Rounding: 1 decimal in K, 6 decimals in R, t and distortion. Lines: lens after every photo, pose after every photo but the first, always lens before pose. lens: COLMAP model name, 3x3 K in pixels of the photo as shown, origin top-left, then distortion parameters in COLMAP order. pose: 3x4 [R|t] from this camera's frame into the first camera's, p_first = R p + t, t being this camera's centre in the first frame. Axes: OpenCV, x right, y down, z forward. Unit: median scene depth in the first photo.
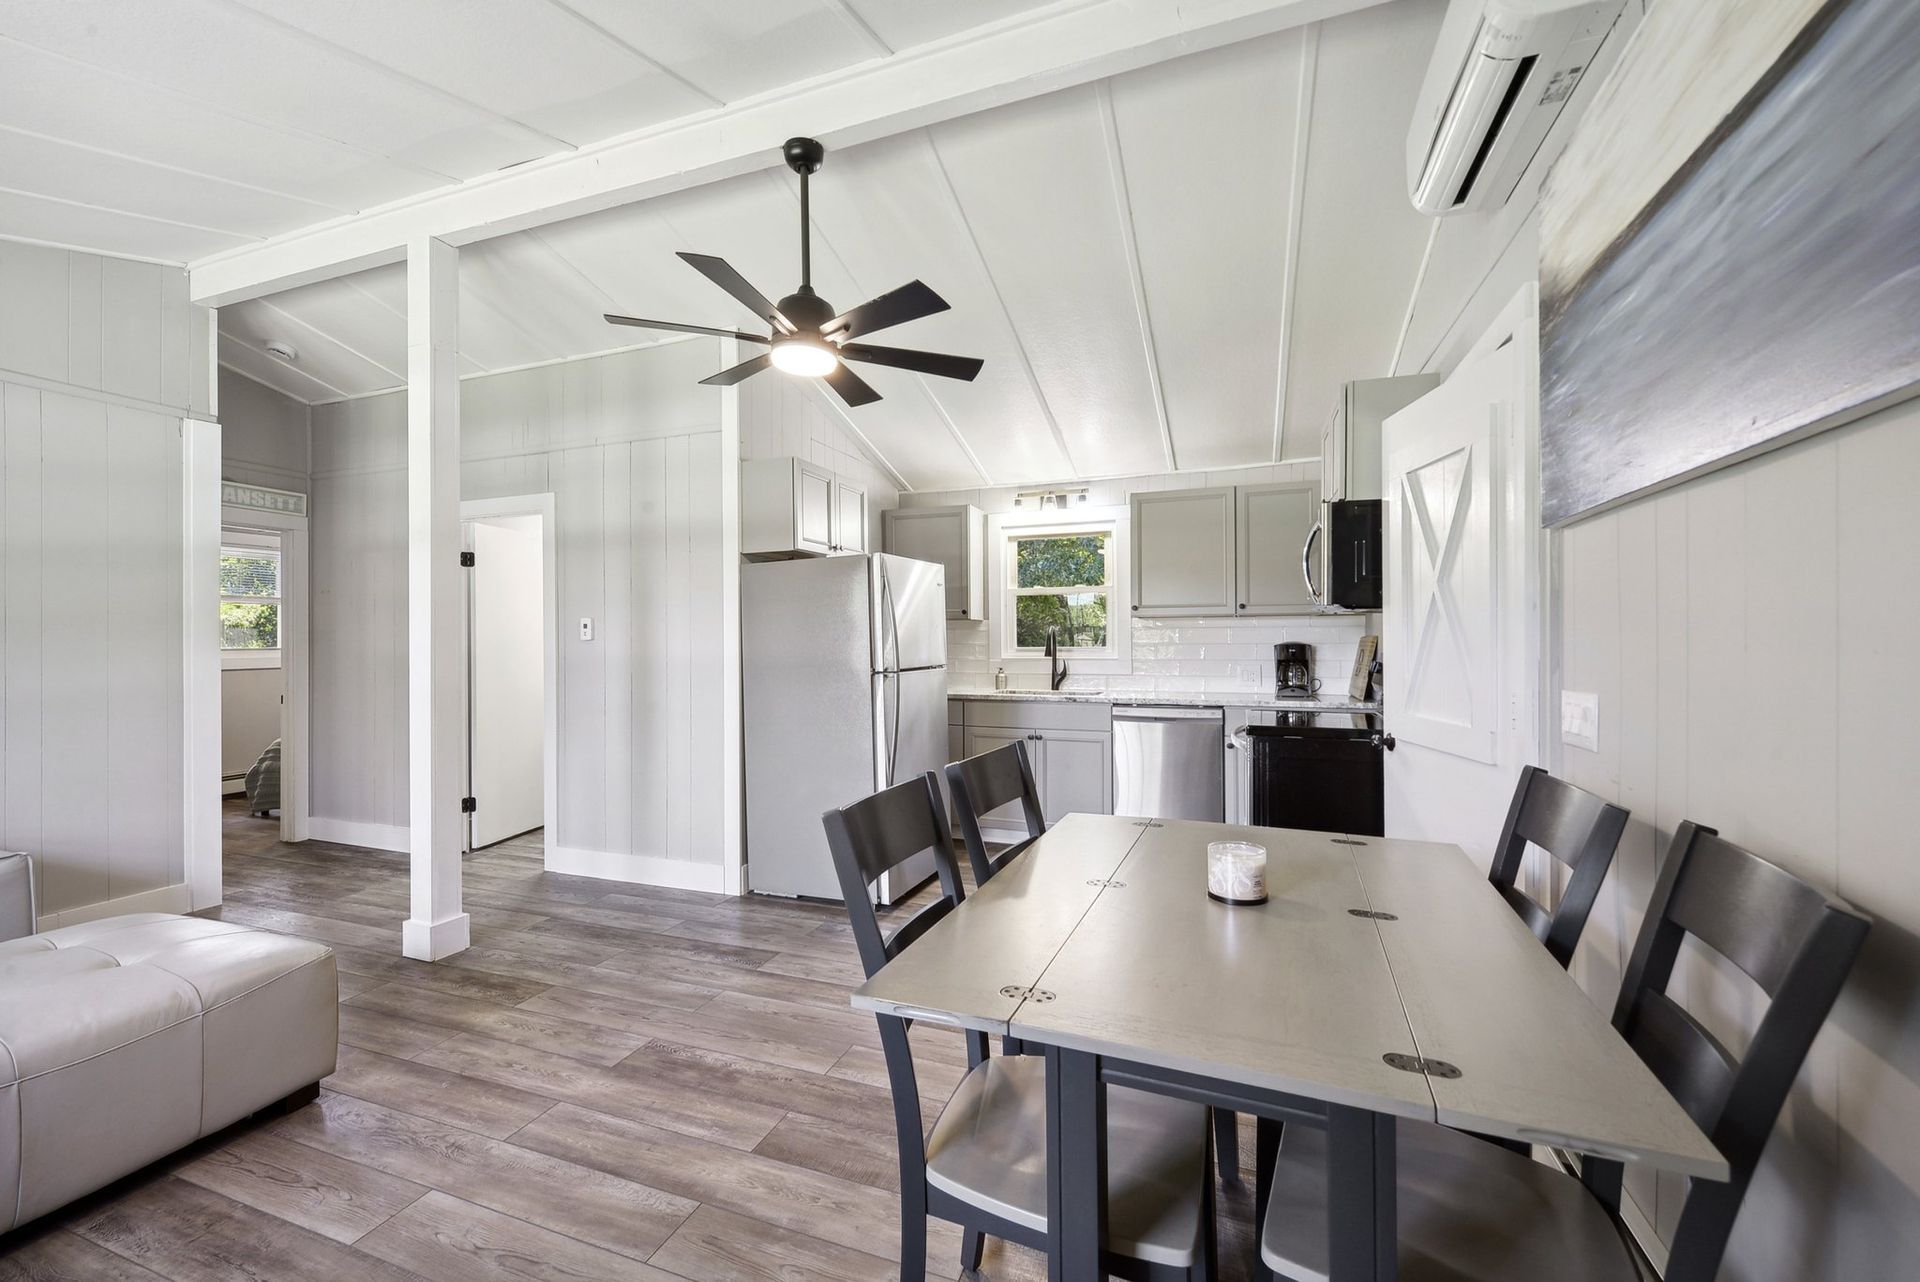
lens RADIAL K [[795.3, 0, 953.4], [0, 795.3, 639.6], [0, 0, 1]] dist [-0.005075, -0.000645]
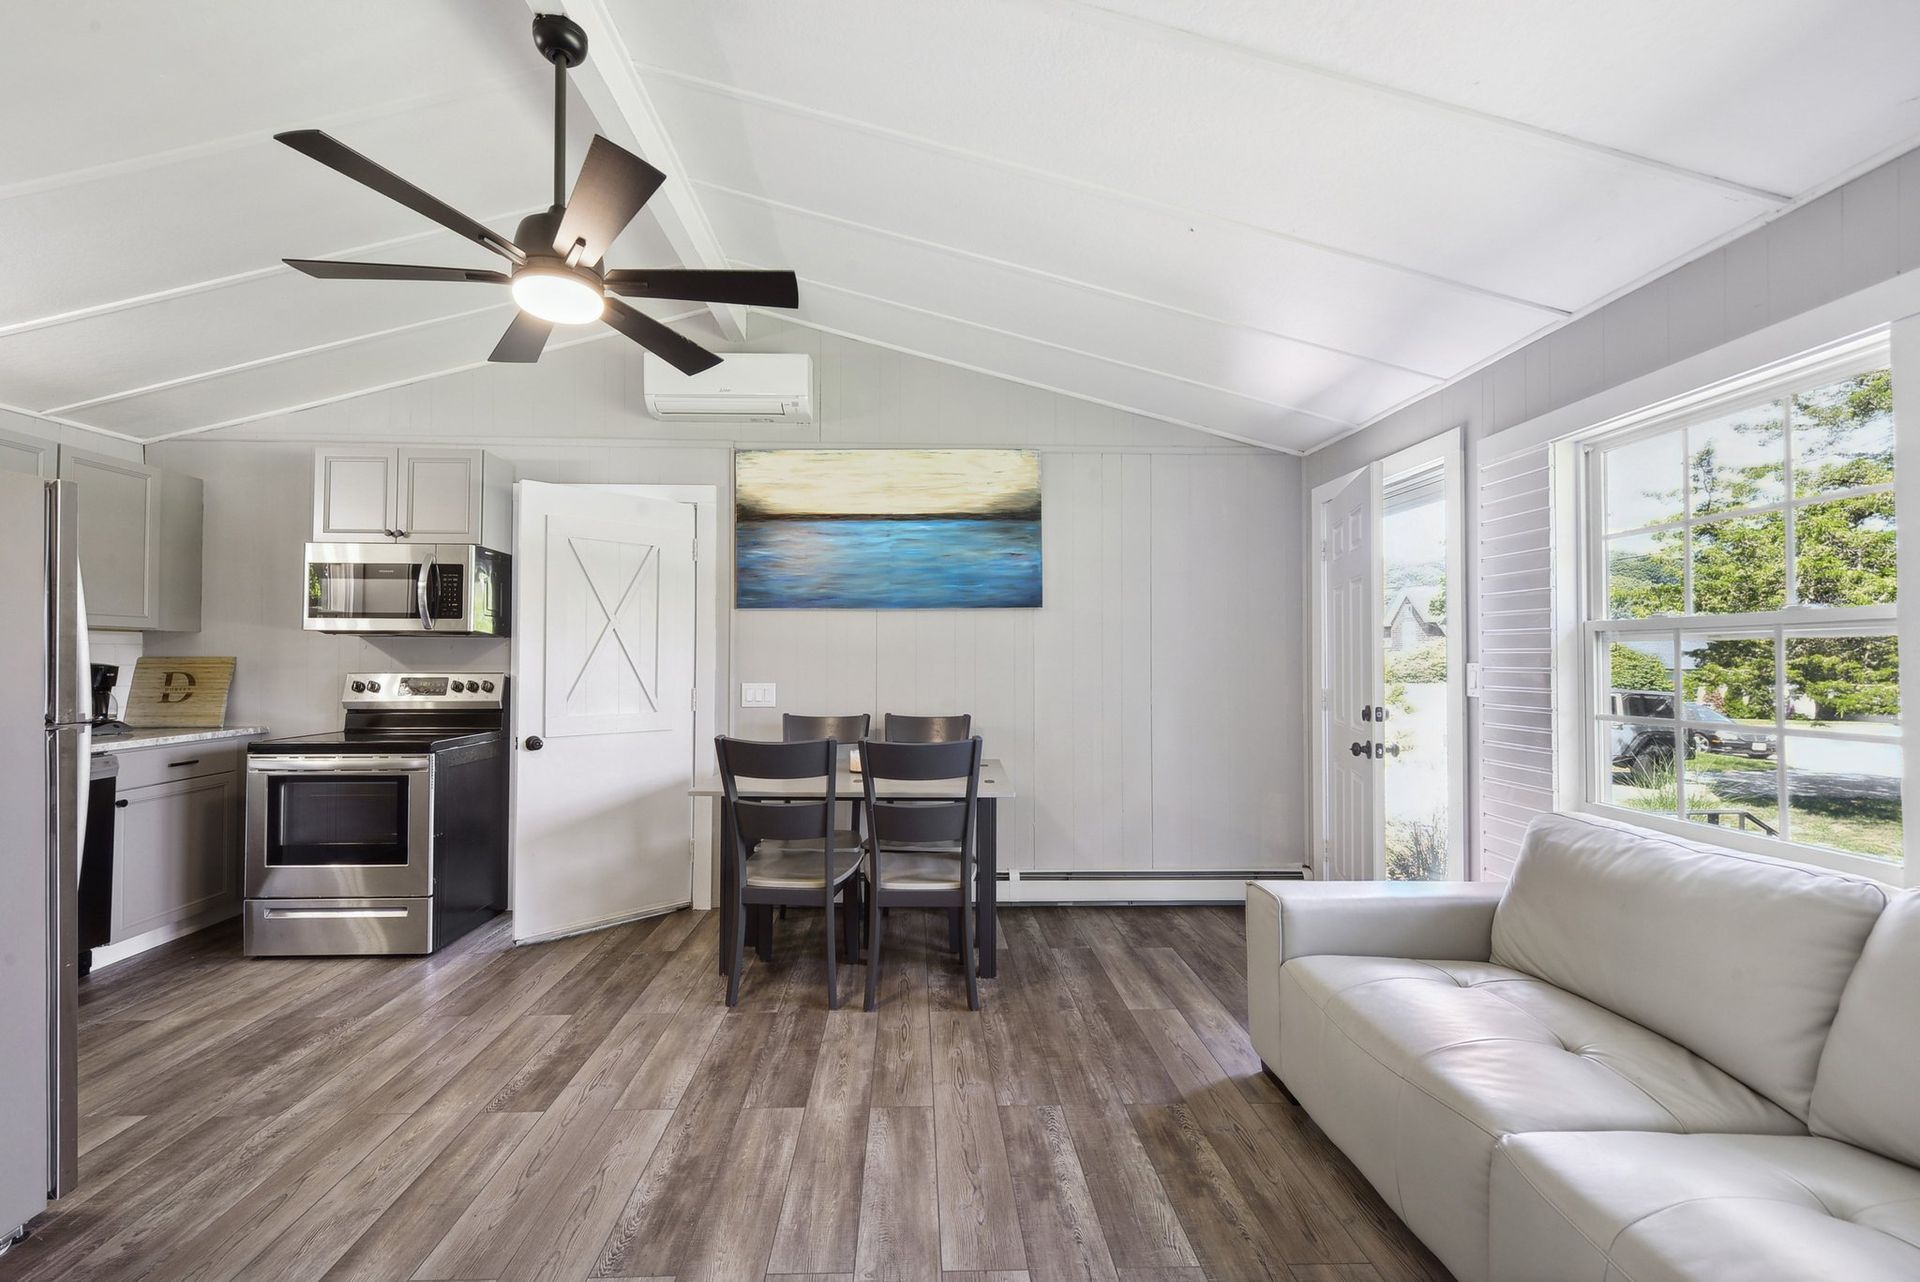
lens RADIAL K [[795.3, 0, 945.5], [0, 795.3, 643.8], [0, 0, 1]] dist [-0.005075, -0.000645]
pose [[-0.391877, 0.016240, 0.919874, -1.135755], [0.003567, 0.999864, -0.016133, -0.006197], [-0.920011, -0.003041, -0.391881, 1.021408]]
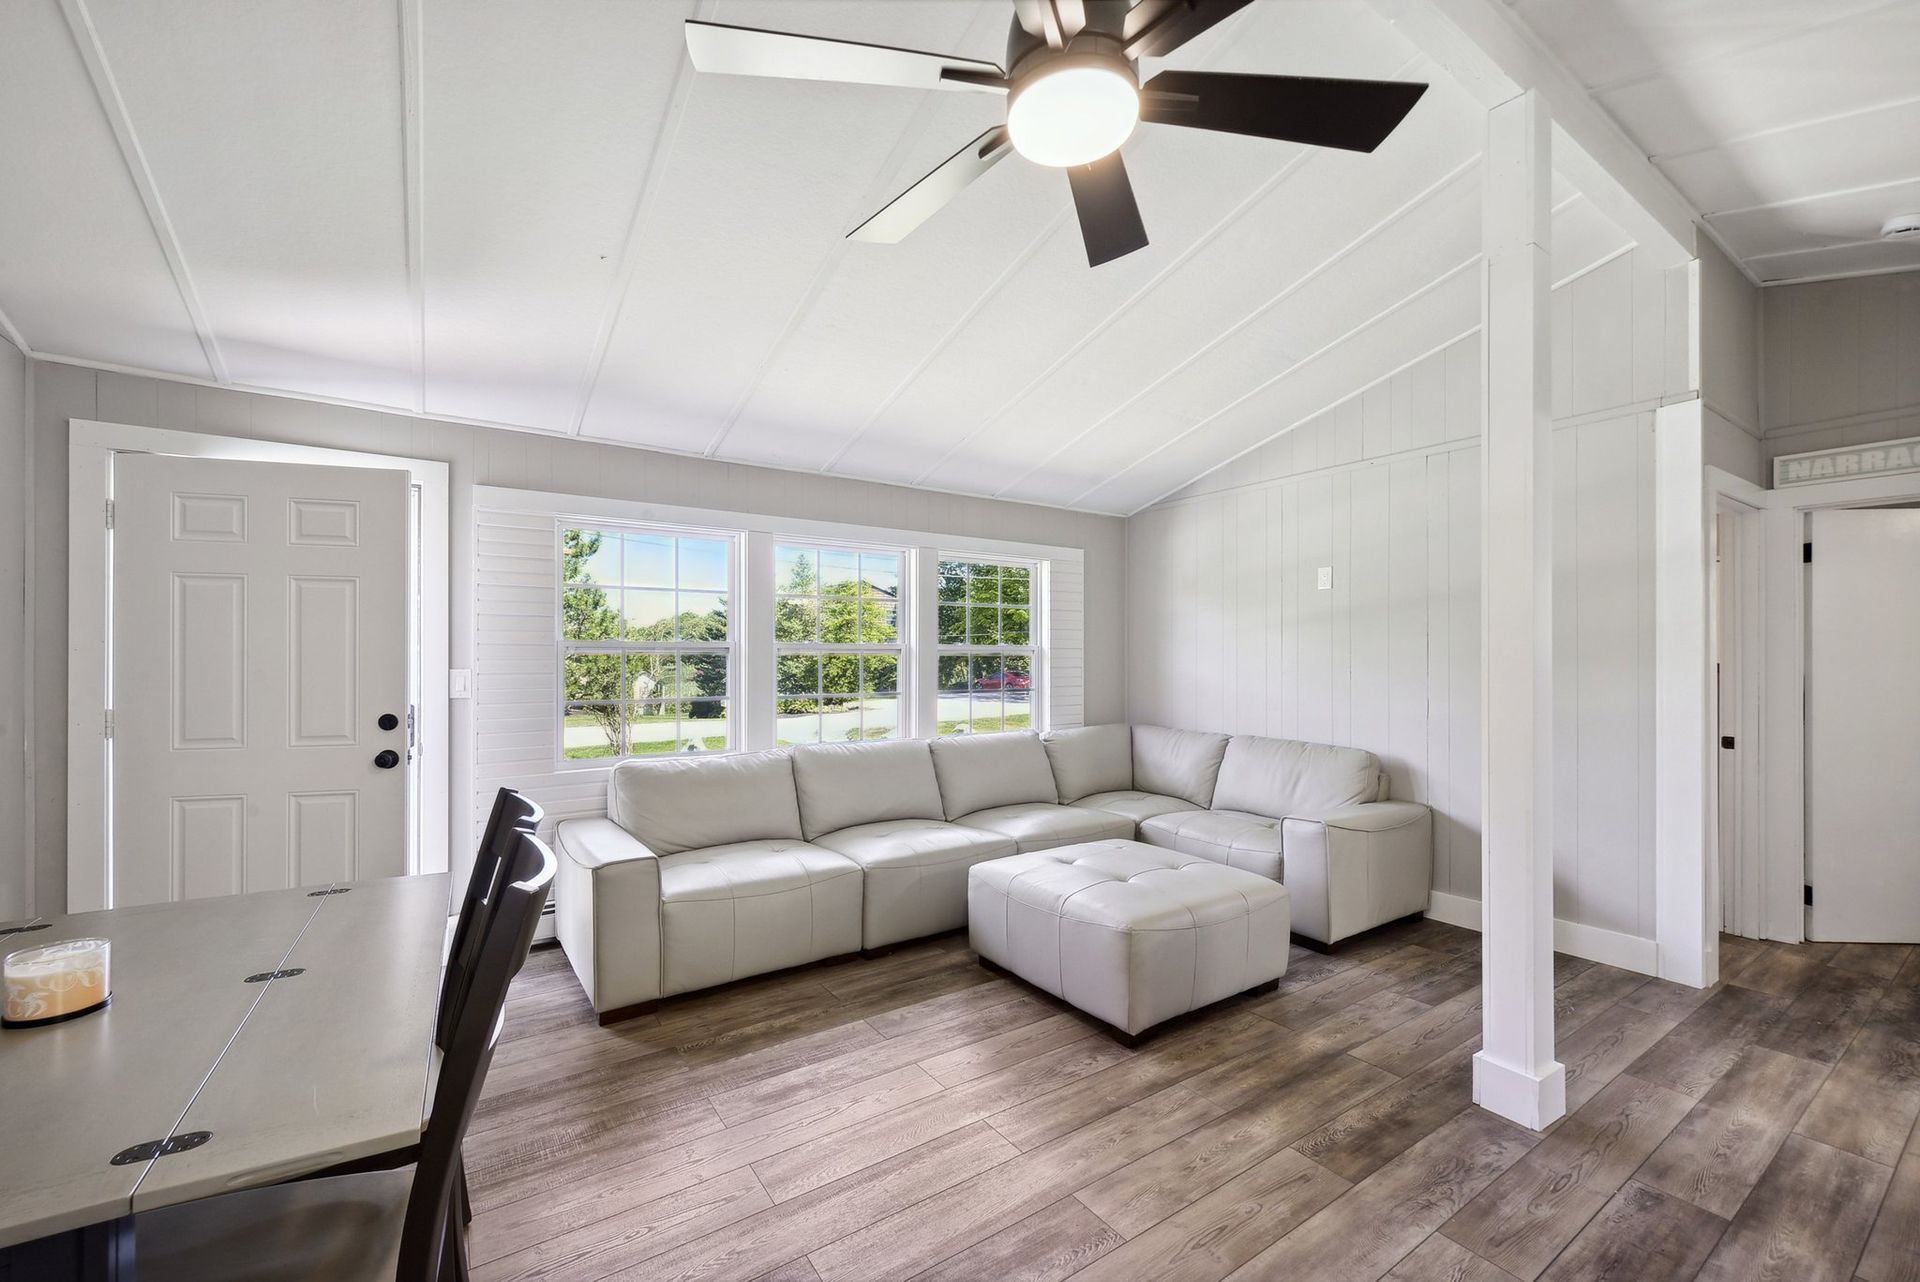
lens RADIAL K [[795.3, 0, 949.1], [0, 795.3, 642.4], [0, 0, 1]] dist [-0.005075, -0.000645]
pose [[-0.594841, 0.005258, -0.803826, 0.304363], [0.005207, 0.999983, 0.002688, -0.041804], [0.803827, -0.002587, -0.594858, 1.361527]]
